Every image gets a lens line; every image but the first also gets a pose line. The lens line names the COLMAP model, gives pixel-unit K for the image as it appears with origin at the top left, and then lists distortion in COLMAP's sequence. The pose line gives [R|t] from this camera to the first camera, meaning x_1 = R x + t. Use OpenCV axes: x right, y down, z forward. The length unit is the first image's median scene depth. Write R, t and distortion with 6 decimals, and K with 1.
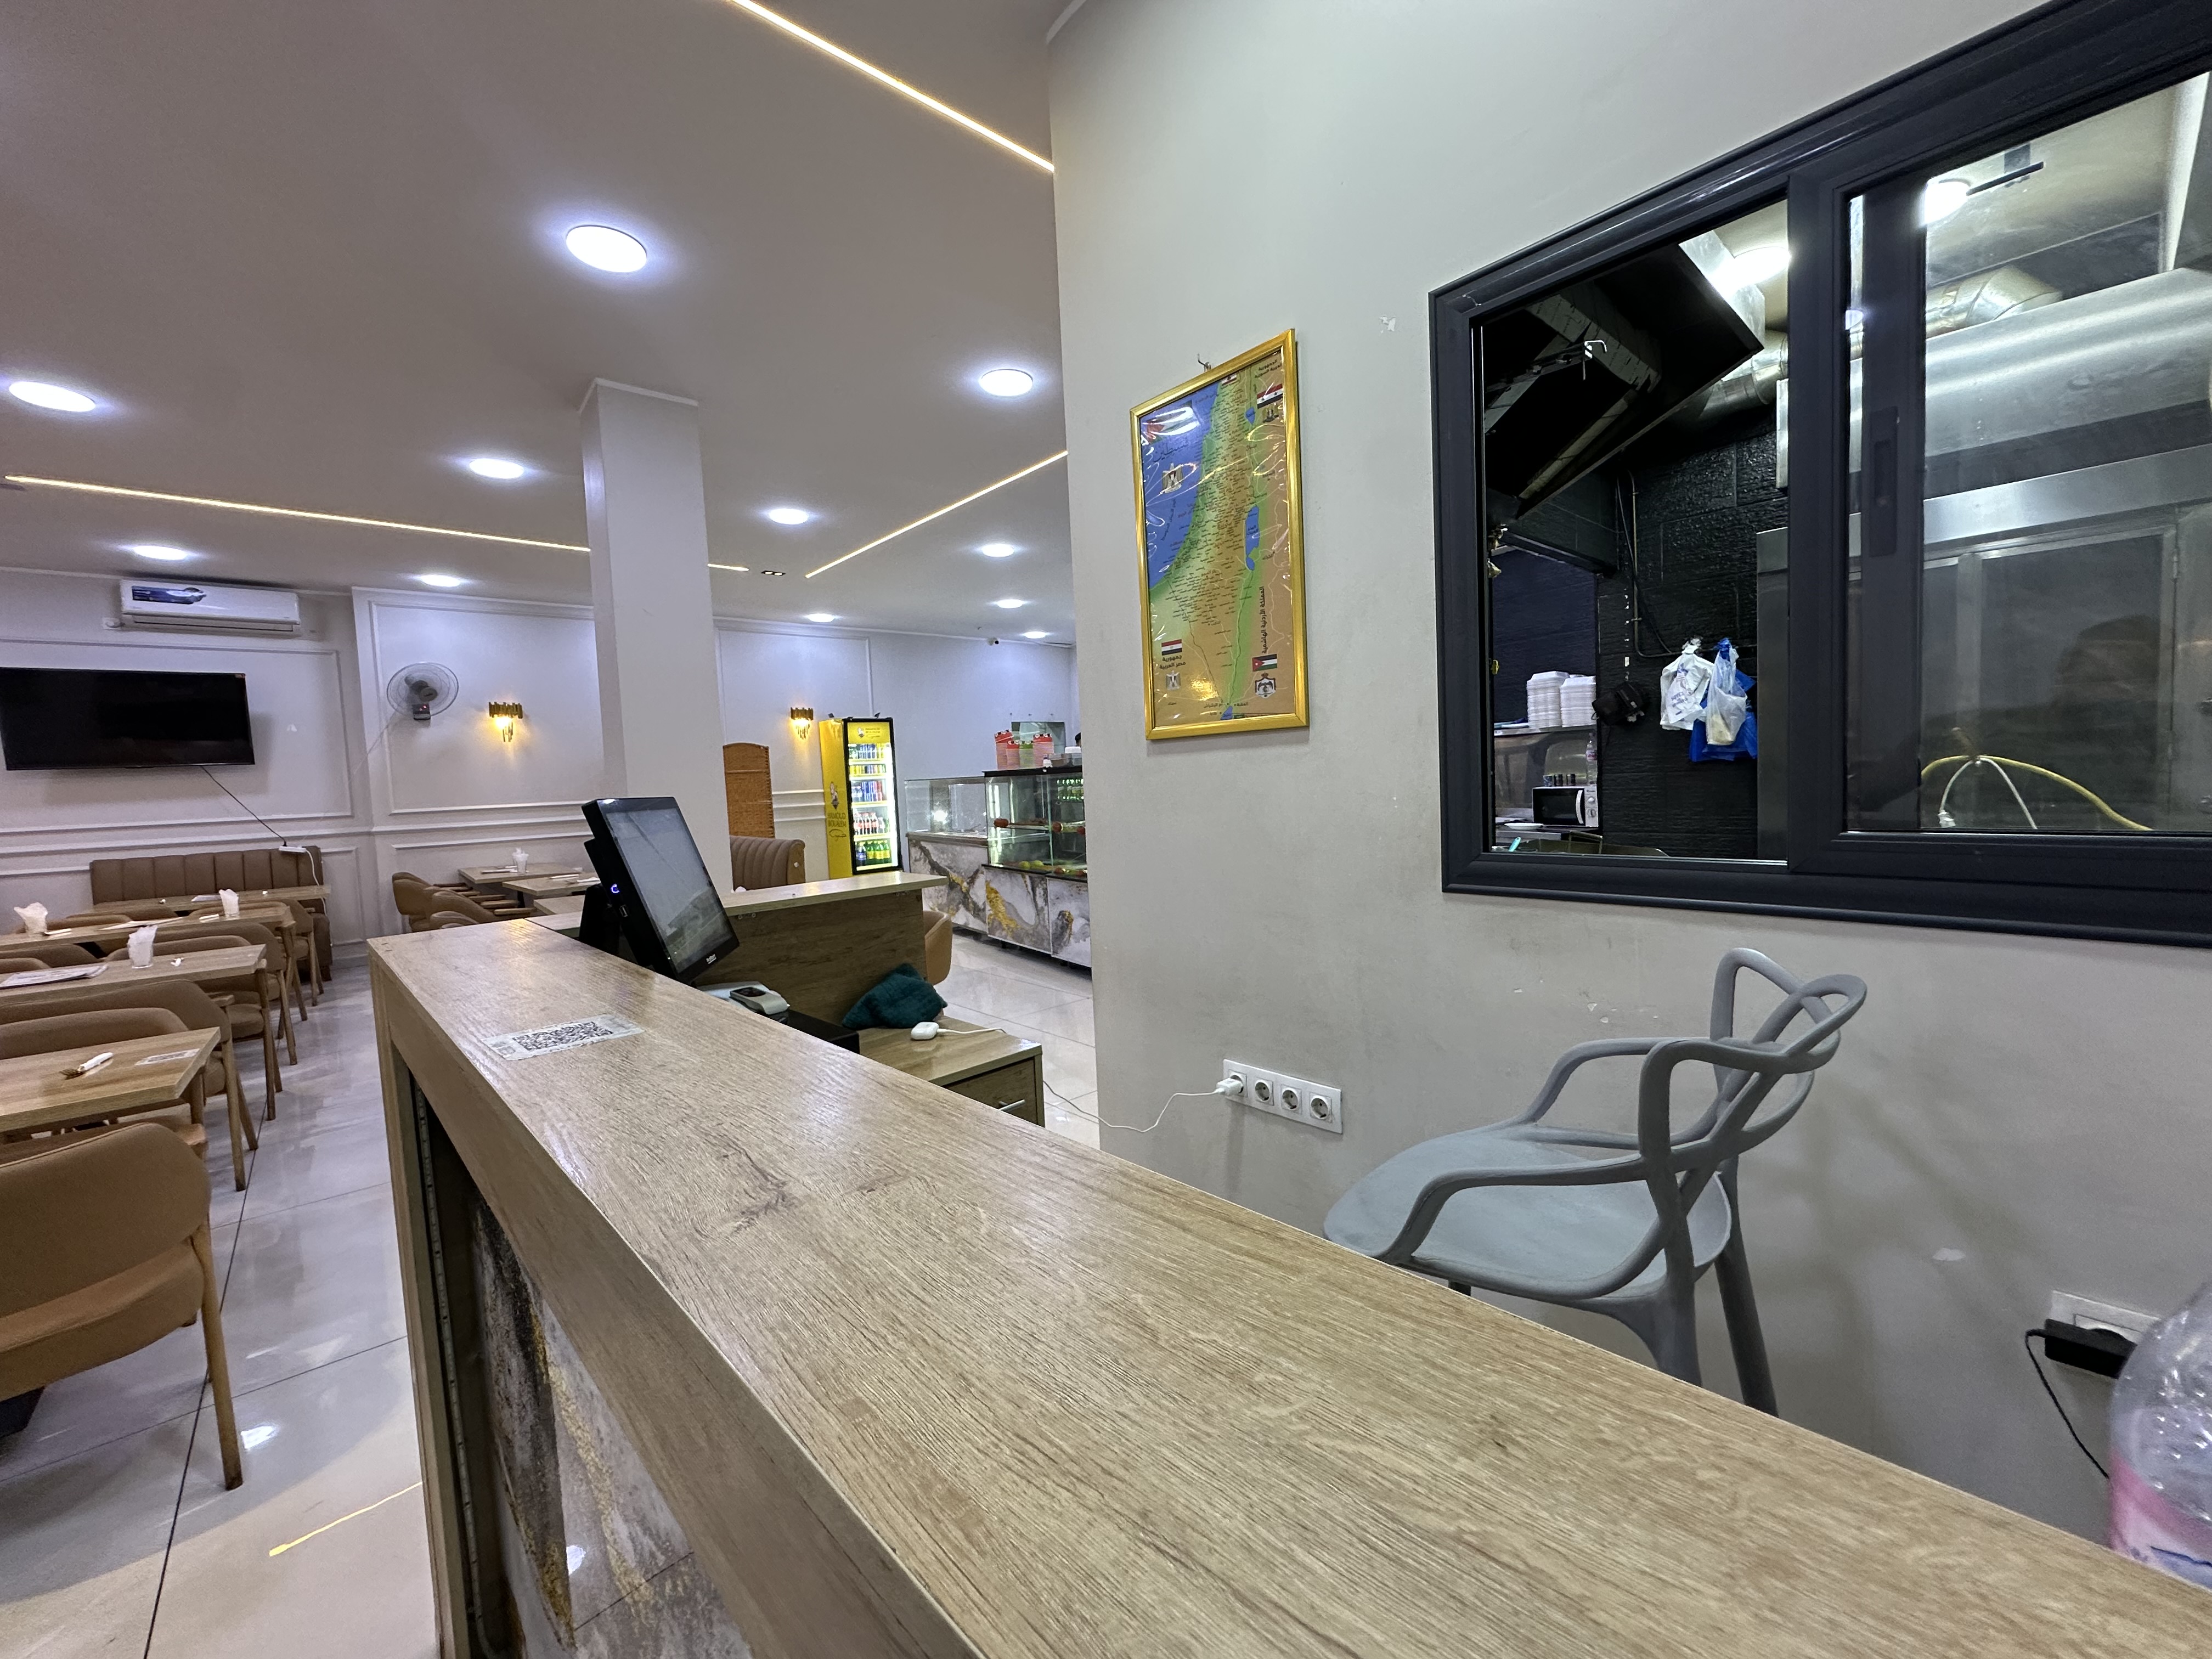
lens RADIAL K [[884.7, 0, 1107.6], [0, 884.7, 826.8], [0, 0, 1]] dist [-0.004327, 0.001216]
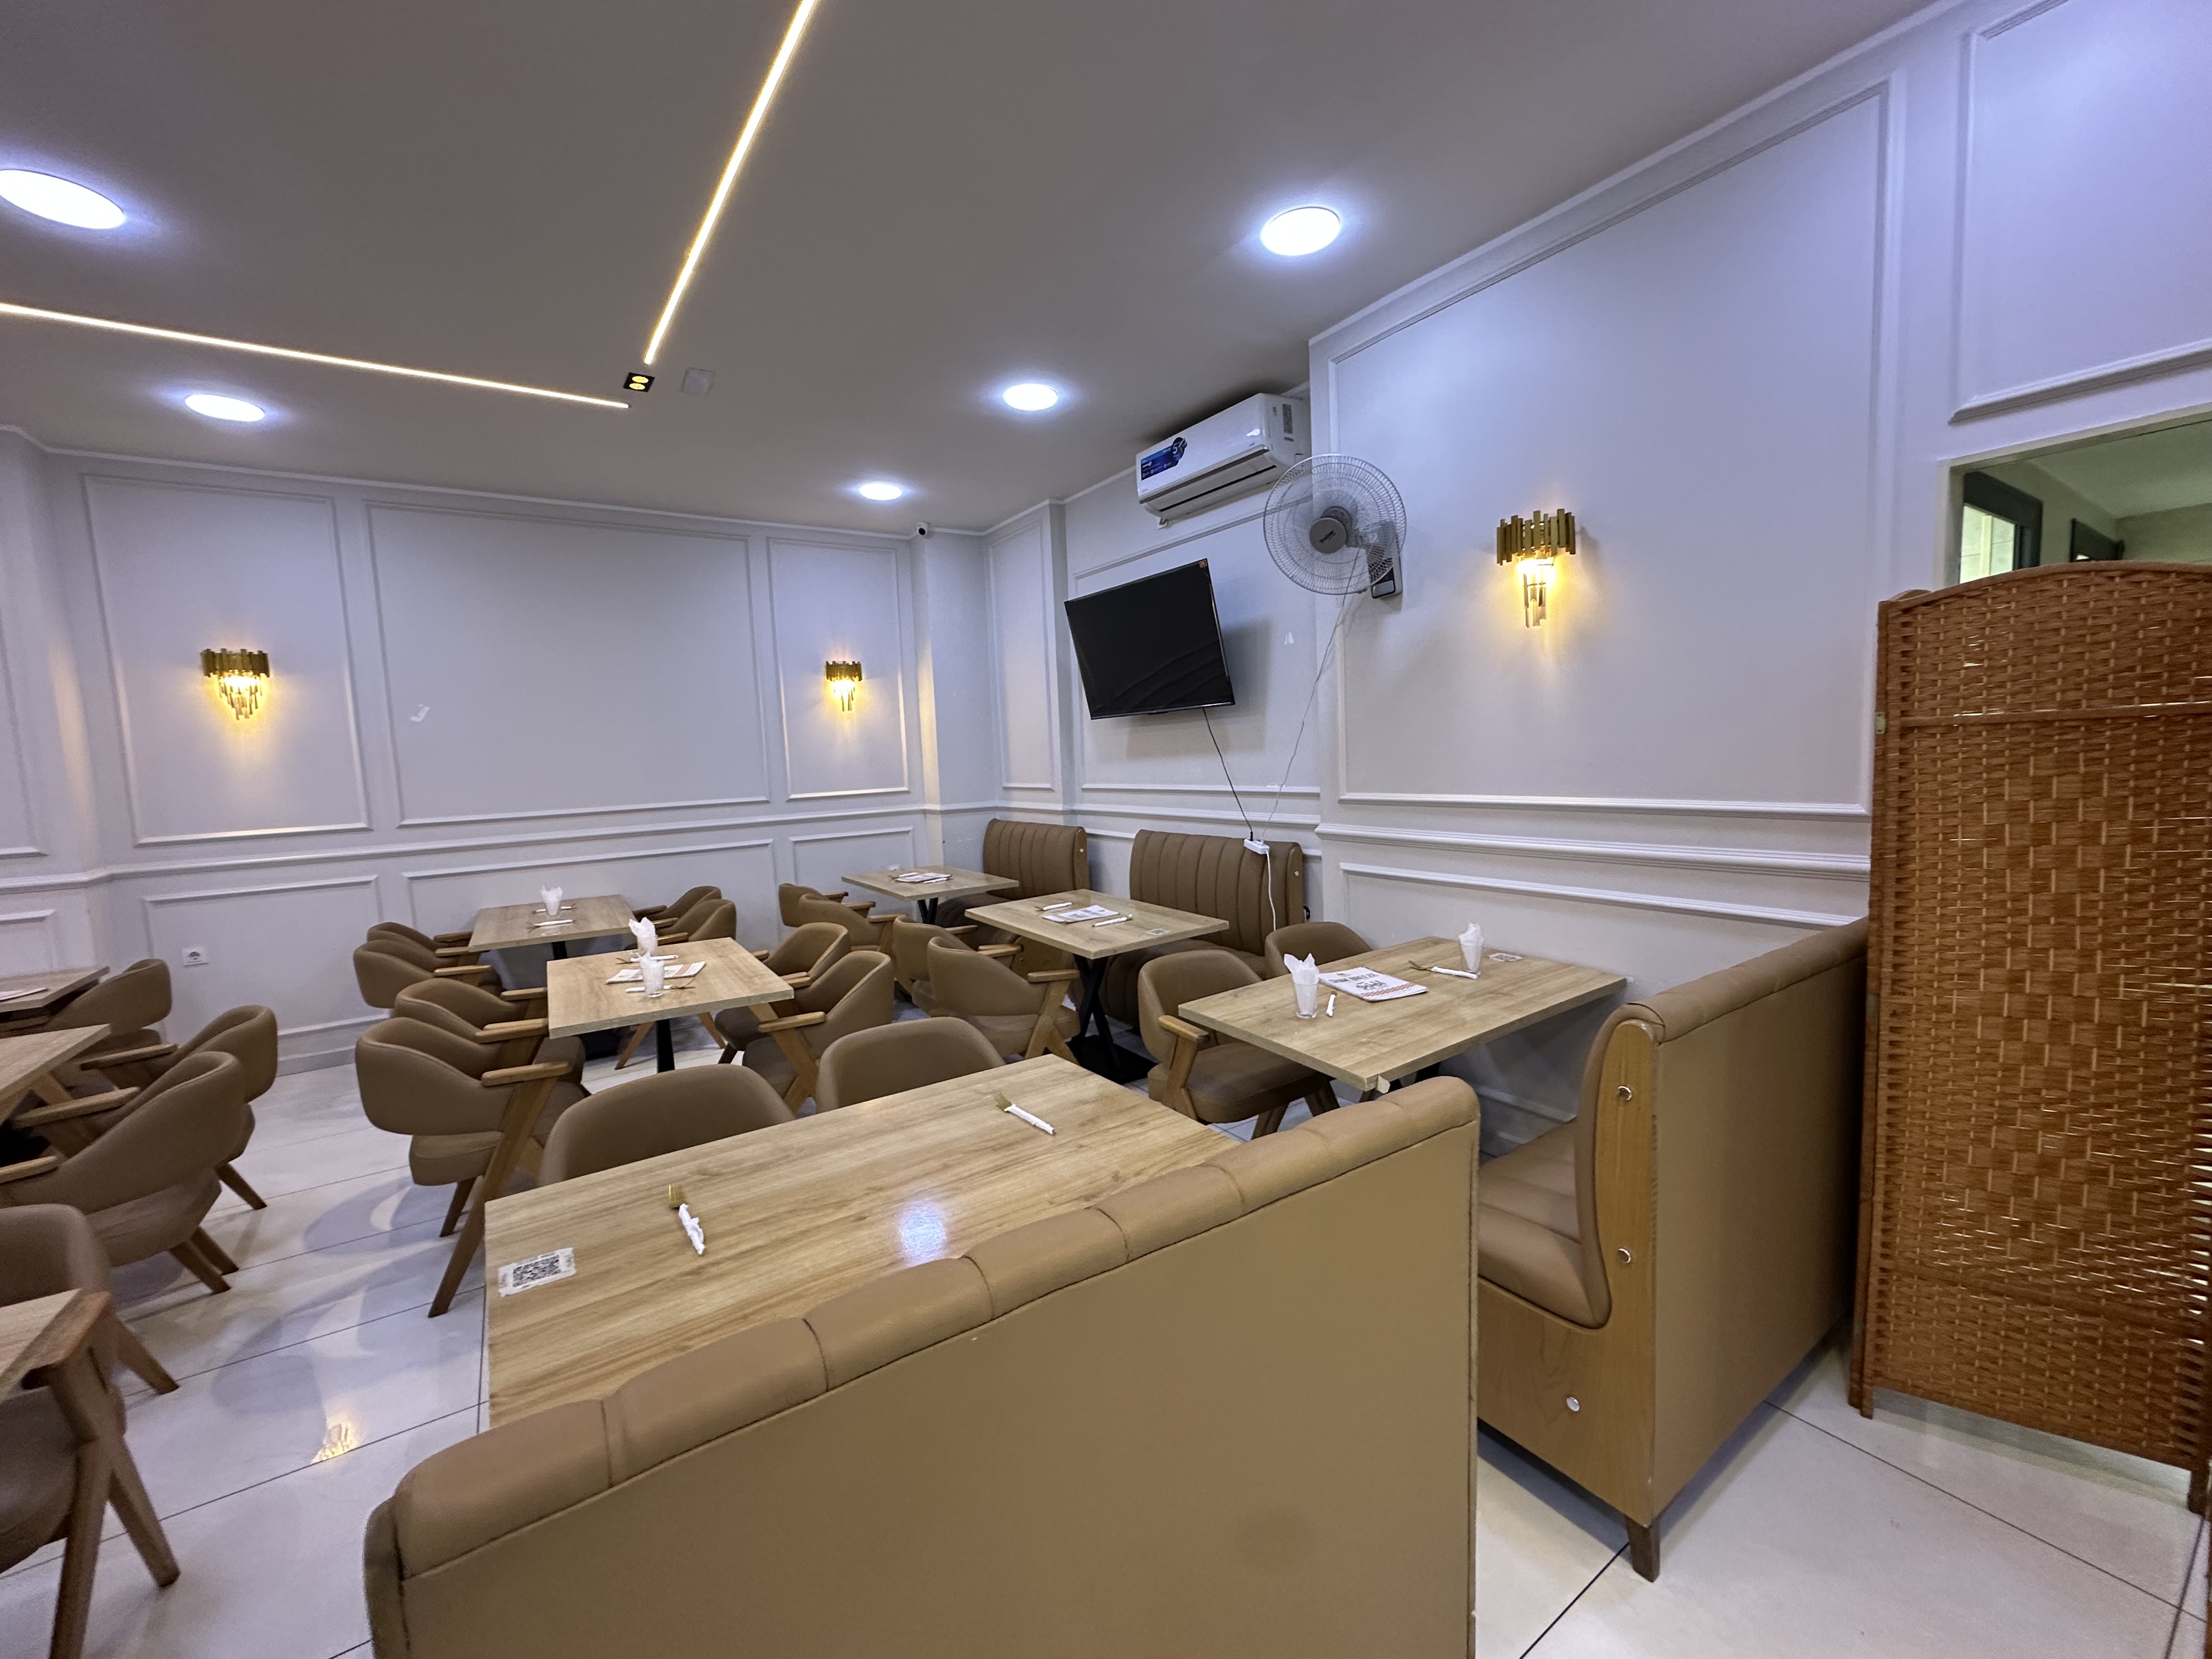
lens RADIAL K [[884.7, 0, 1095.3], [0, 884.7, 829.9], [0, 0, 1]] dist [-0.004327, 0.001216]
pose [[-0.138421, 0.143465, -0.979927, -0.316229], [-0.008784, 0.989235, 0.146068, -0.071506], [0.990335, 0.028826, -0.135671, 0.967094]]
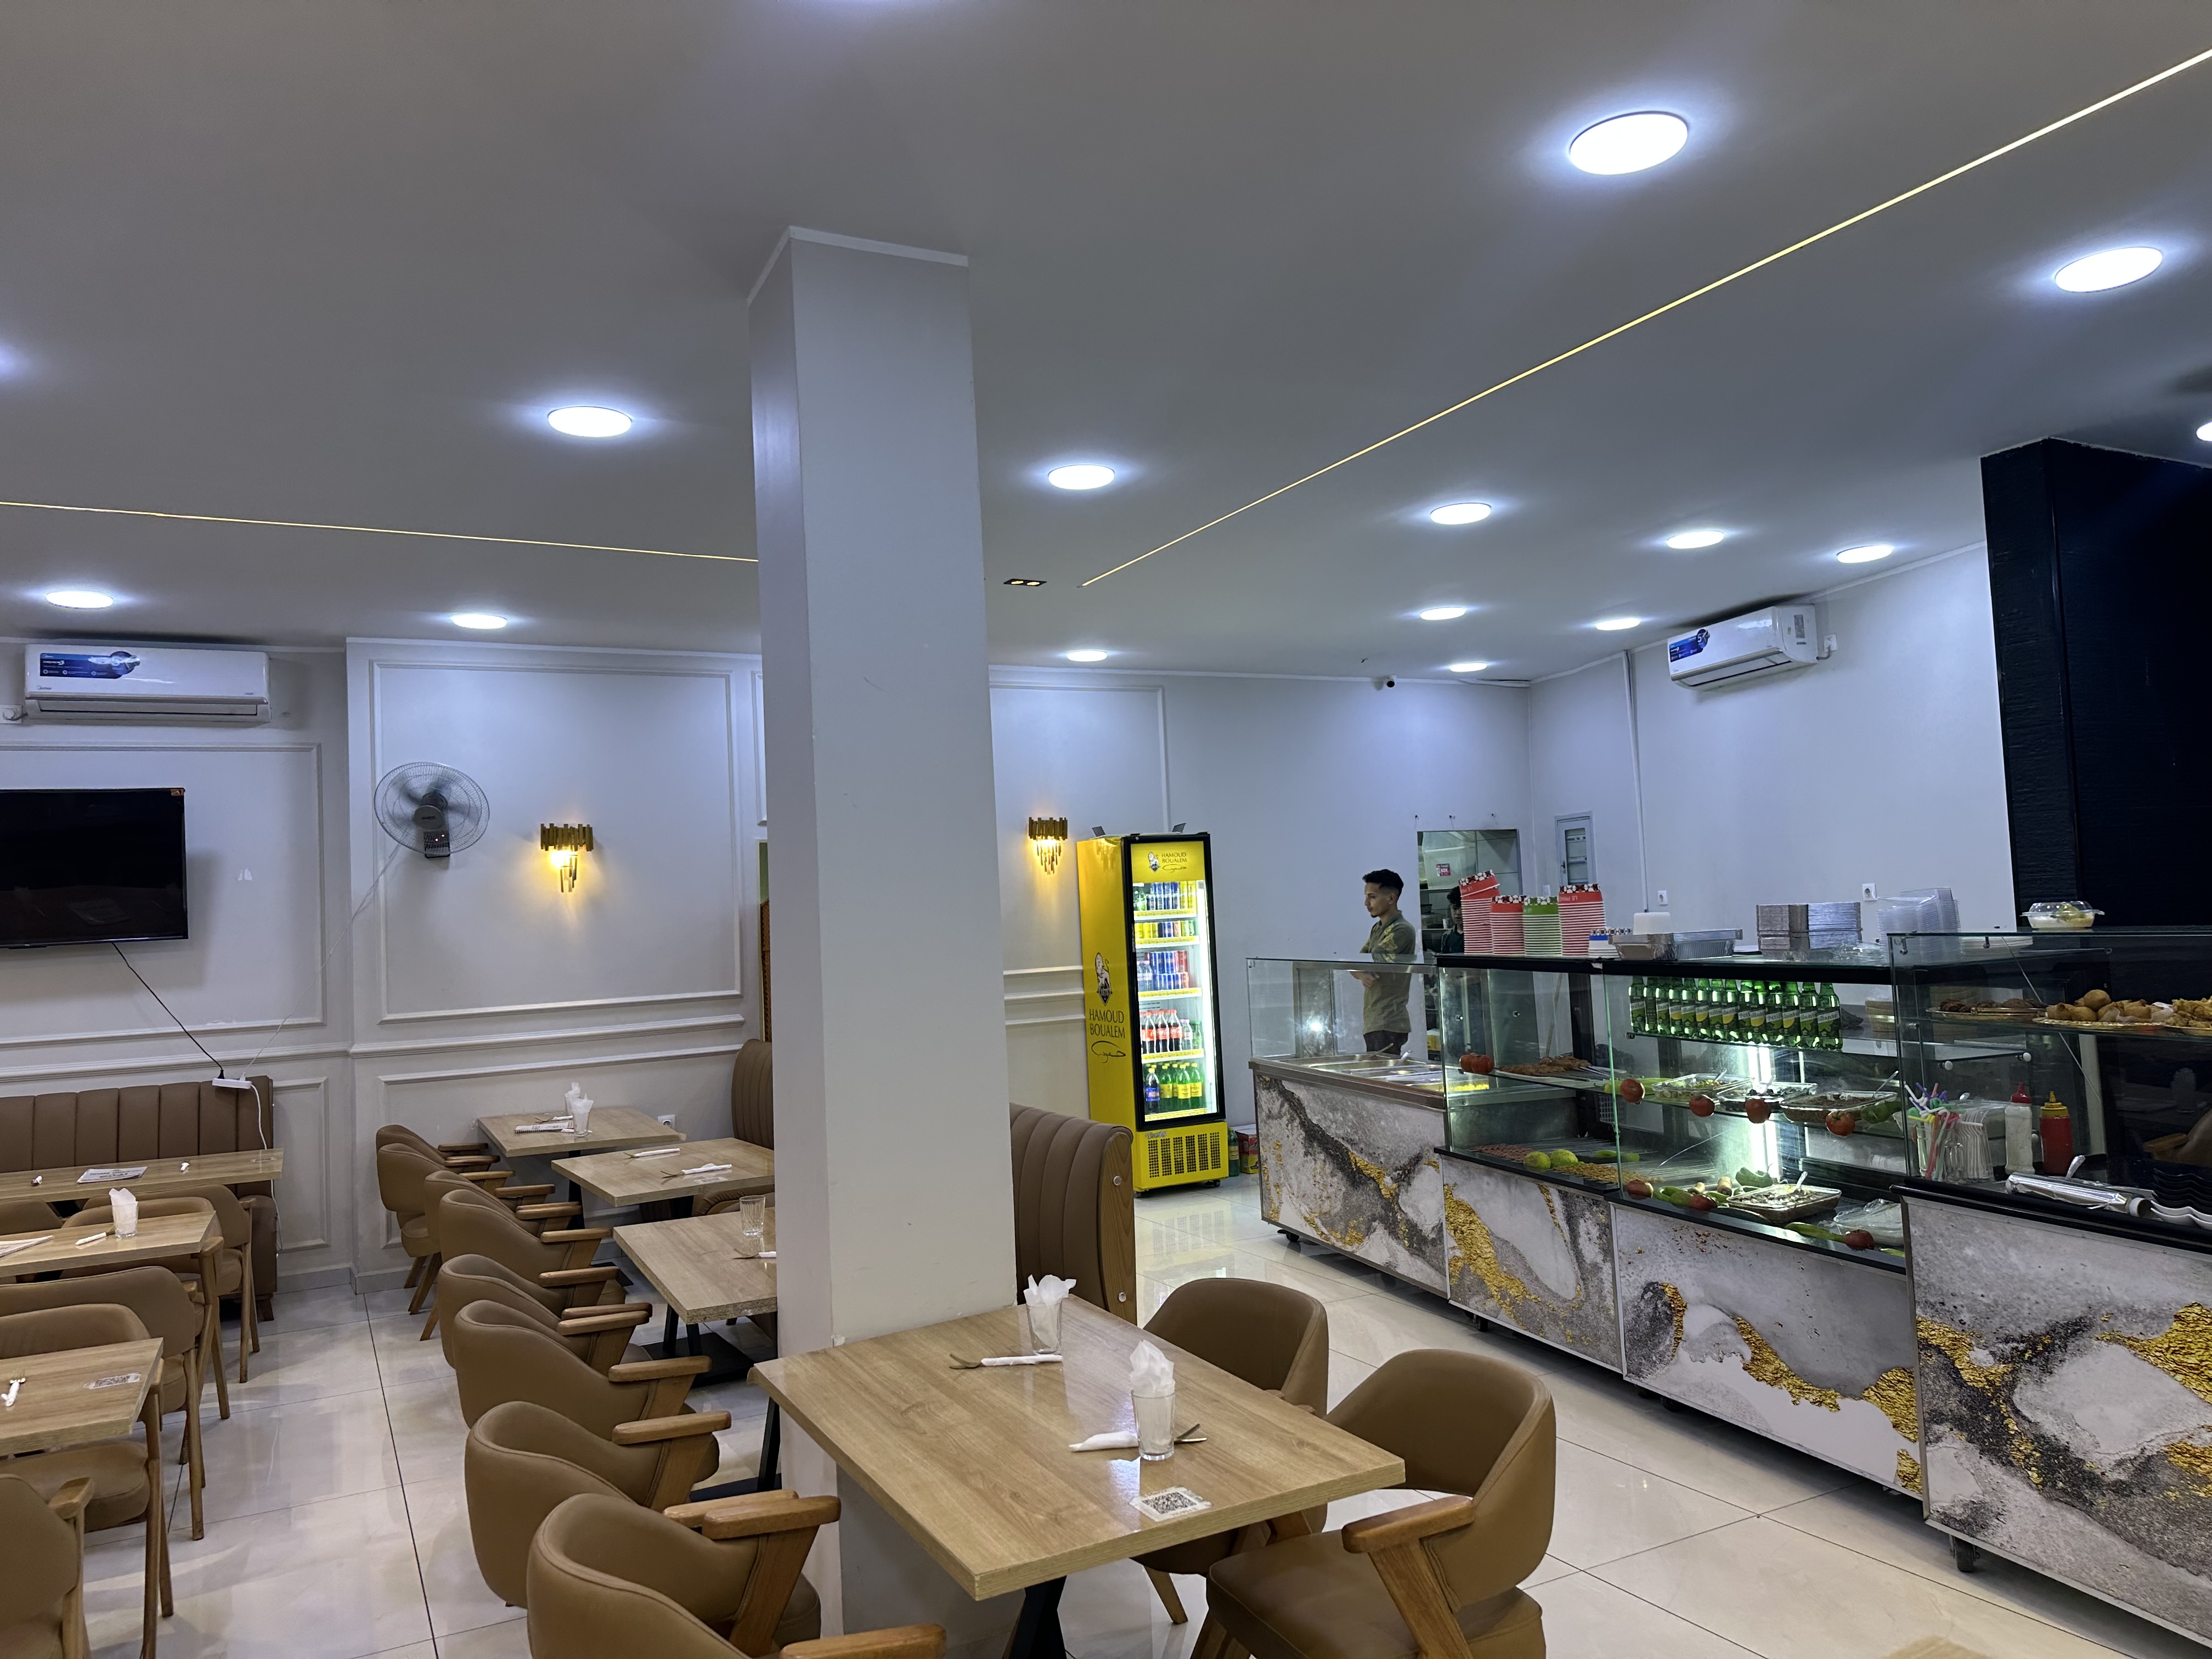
lens RADIAL K [[1554.8, 0, 1117.7], [0, 1554.8, 826.5], [0, 0, 1]] dist [0.049040, -0.050591]
pose [[0.970856, -0.014690, -0.239213, -0.101951], [-0.010038, 0.994752, -0.101826, -0.043013], [0.239453, 0.101260, 0.965613, 0.117083]]
